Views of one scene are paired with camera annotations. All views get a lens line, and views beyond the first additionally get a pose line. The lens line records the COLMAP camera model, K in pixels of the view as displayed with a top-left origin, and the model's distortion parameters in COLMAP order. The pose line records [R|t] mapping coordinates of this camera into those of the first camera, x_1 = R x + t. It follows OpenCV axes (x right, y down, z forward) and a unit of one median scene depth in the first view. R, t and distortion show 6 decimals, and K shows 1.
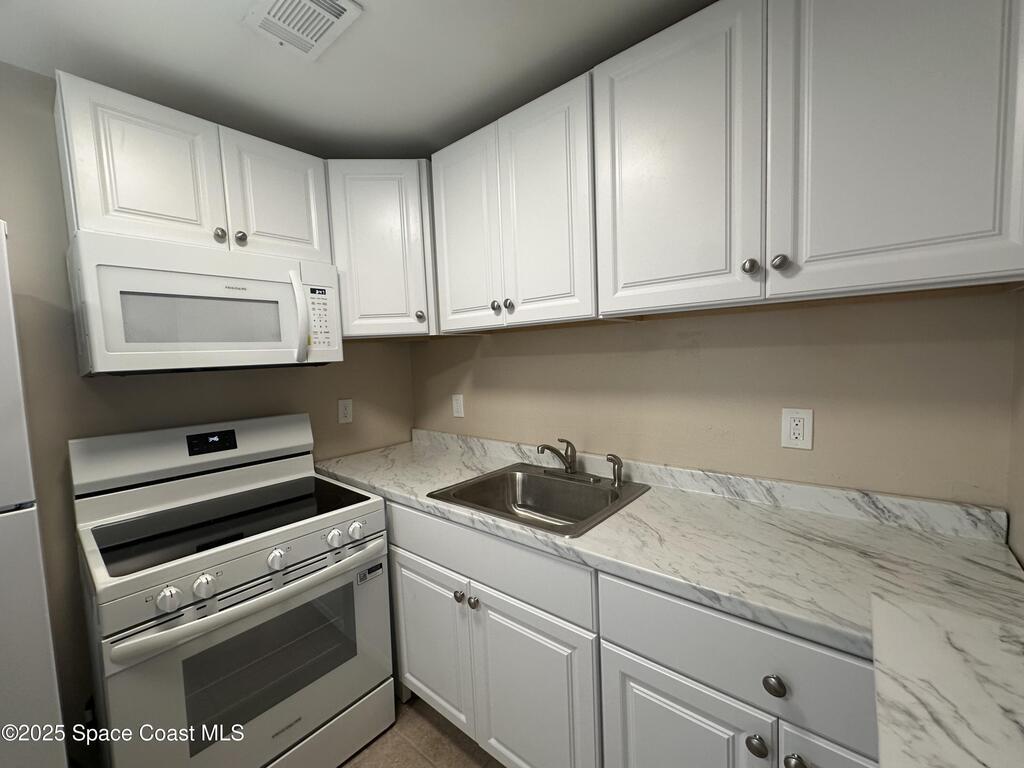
lens RADIAL K [[407.5, 0, 513.9], [0, 407.5, 382.6], [0, 0, 1]] dist [-0.002807, 0.000091]
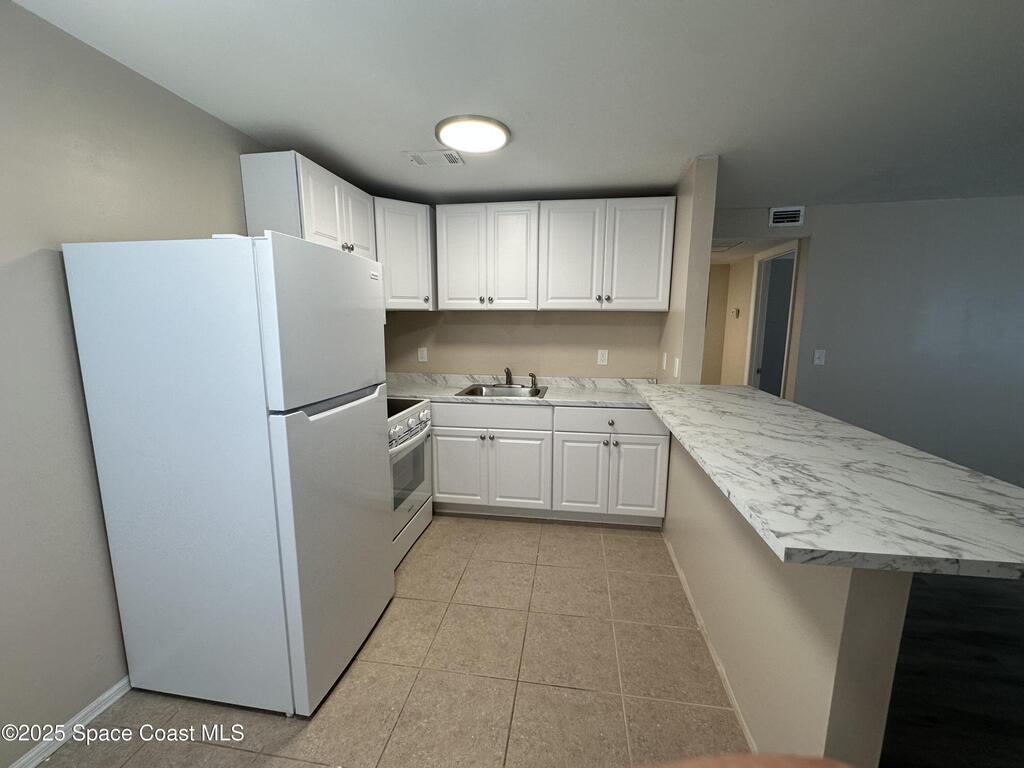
lens RADIAL K [[407.5, 0, 515.3], [0, 407.5, 384.5], [0, 0, 1]] dist [-0.002807, 0.000091]
pose [[0.853135, -0.040156, 0.520142, -1.054140], [-0.003543, 0.996564, 0.082747, 0.064304], [-0.521678, -0.072437, 0.850062, -0.865616]]
